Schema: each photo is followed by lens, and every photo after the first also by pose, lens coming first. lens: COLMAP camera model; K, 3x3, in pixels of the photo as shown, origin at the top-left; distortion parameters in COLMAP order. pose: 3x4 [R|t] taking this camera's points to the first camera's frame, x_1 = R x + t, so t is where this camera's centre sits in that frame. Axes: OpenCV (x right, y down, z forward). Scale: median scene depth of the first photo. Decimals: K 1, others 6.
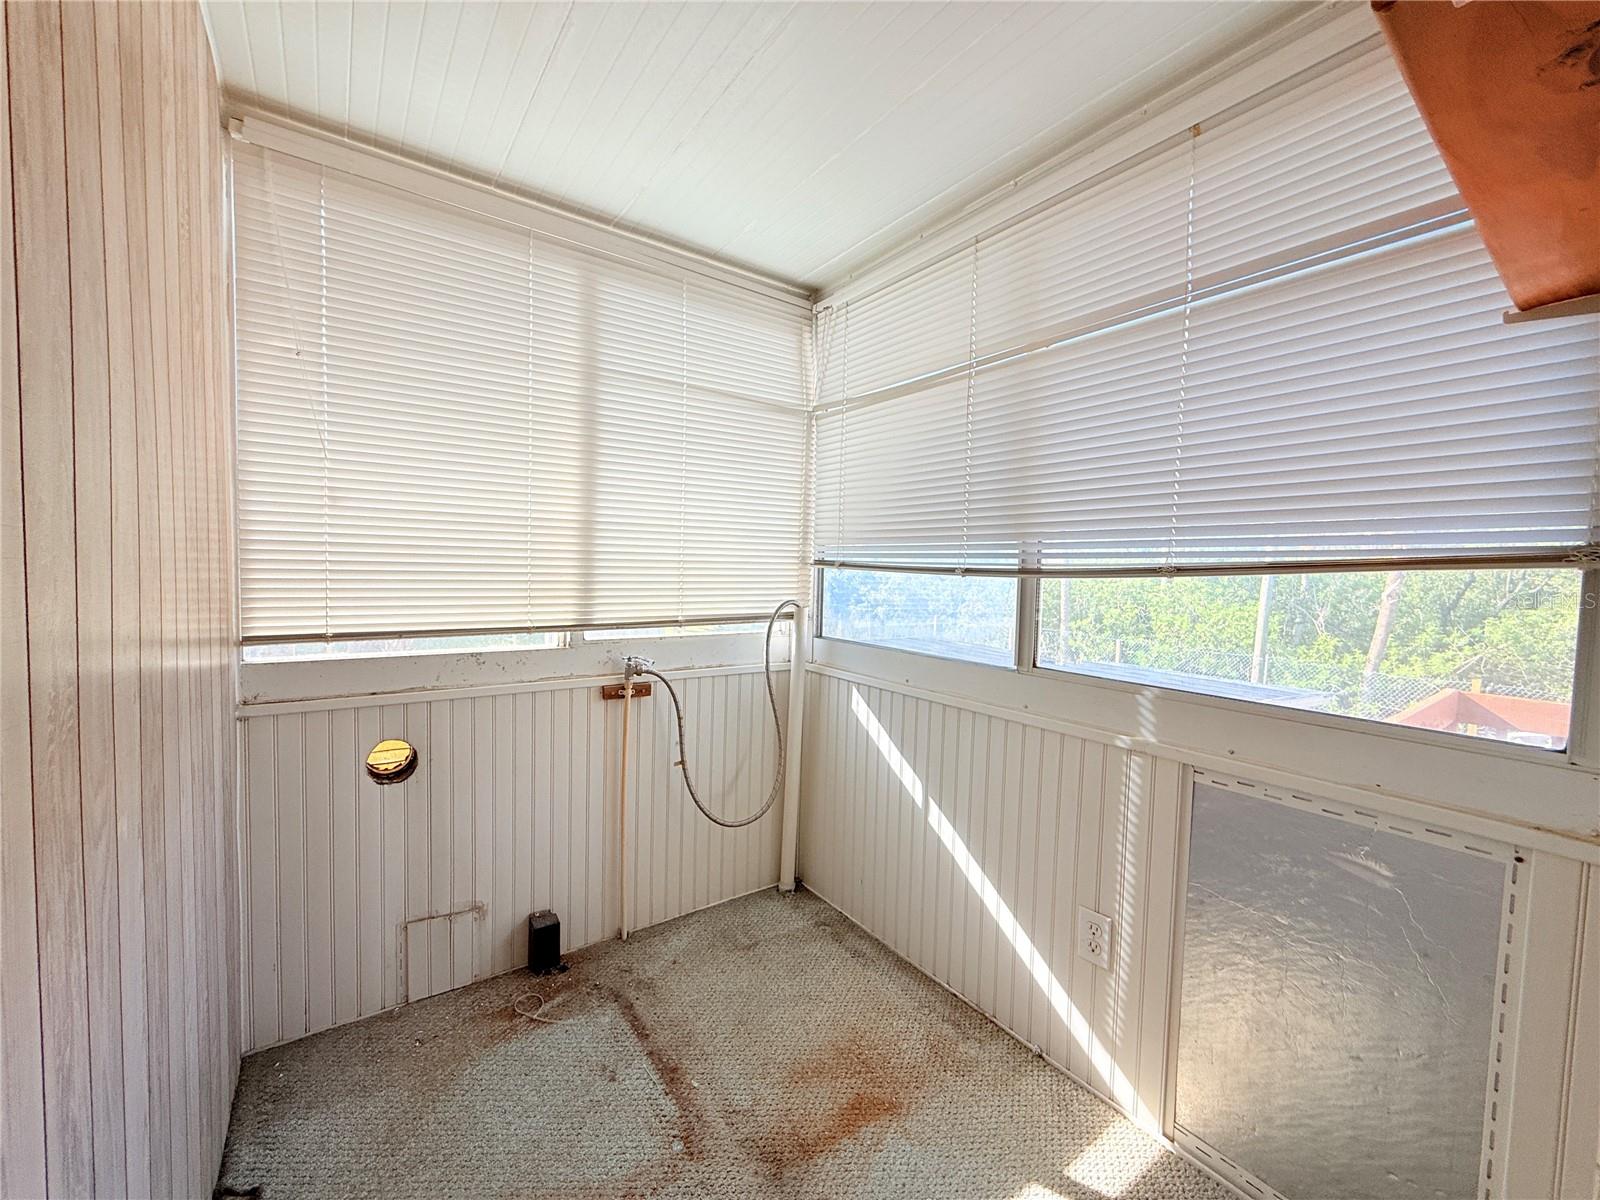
lens RADIAL K [[640.2, 0, 794.7], [0, 640.2, 599.3], [0, 0, 1]] dist [0.000925, 0.000129]
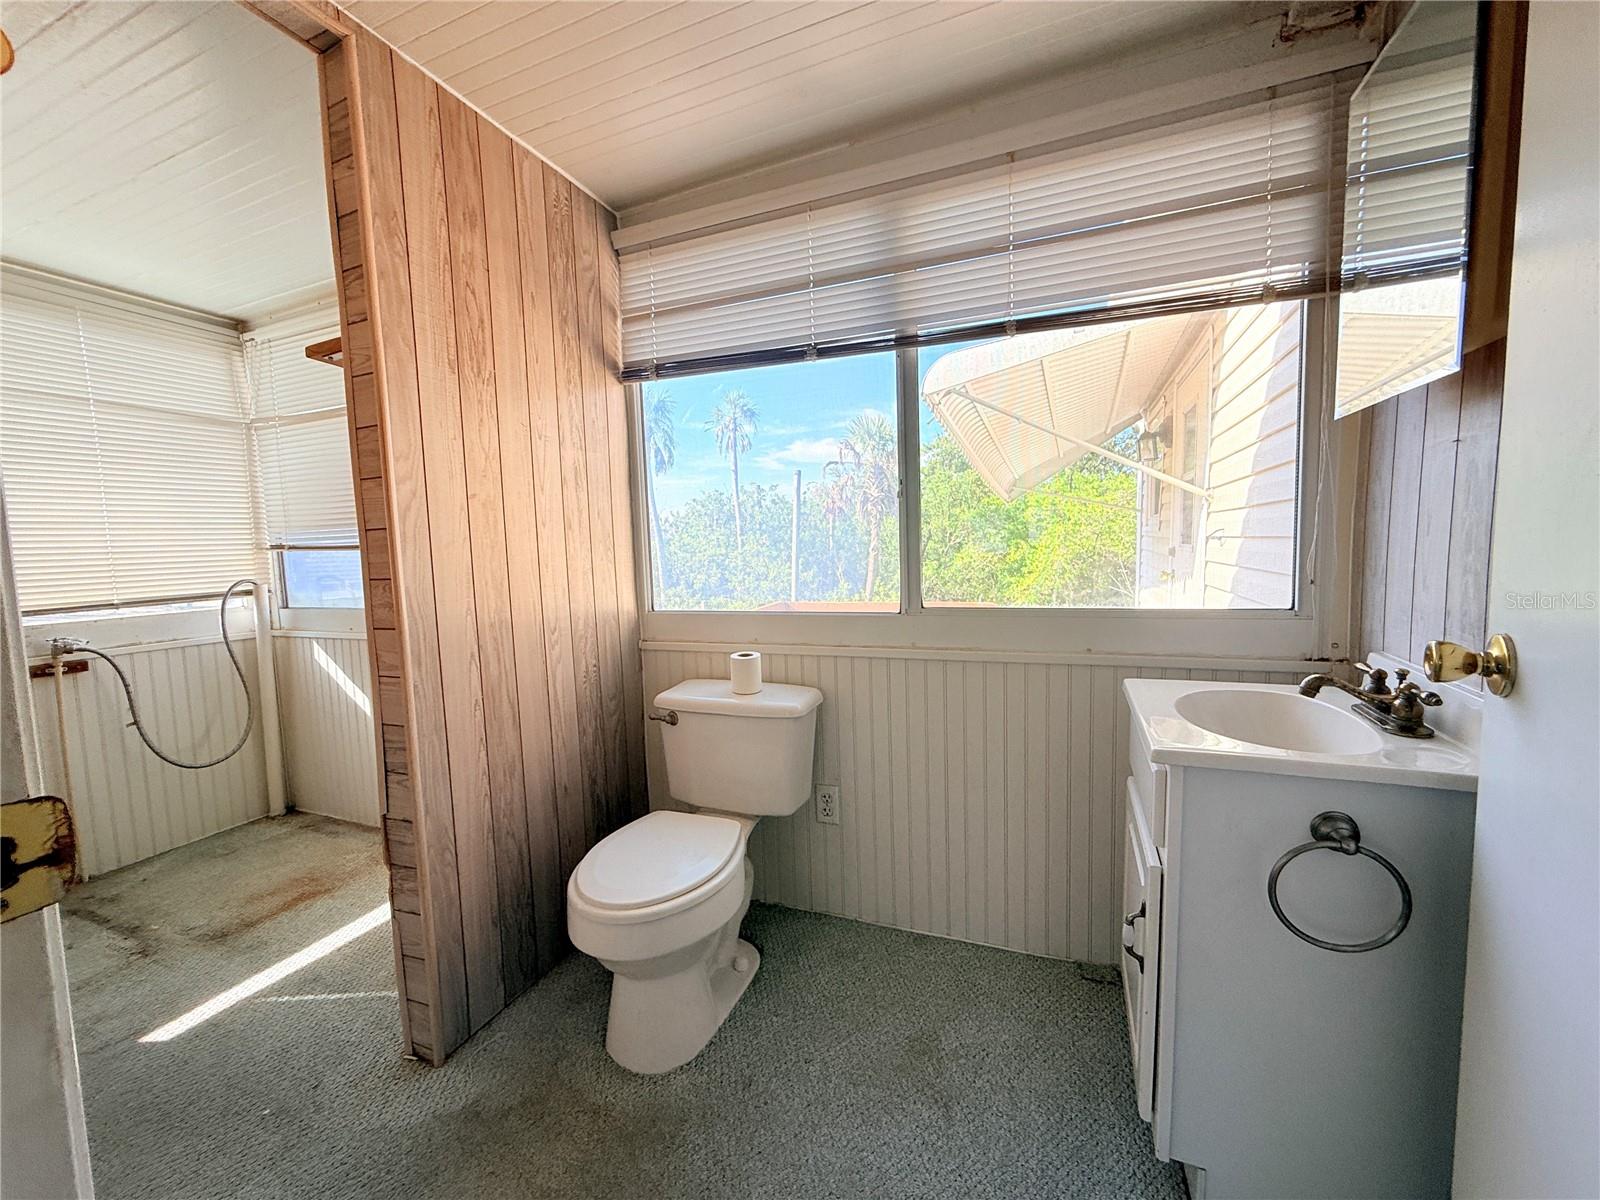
lens RADIAL K [[640.2, 0, 794.7], [0, 640.2, 599.3], [0, 0, 1]] dist [0.000925, 0.000129]
pose [[0.844857, -0.100886, 0.525395, 0.240499], [0.083558, 0.994890, 0.056673, 0.059283], [-0.528427, -0.003980, 0.848969, -0.611551]]
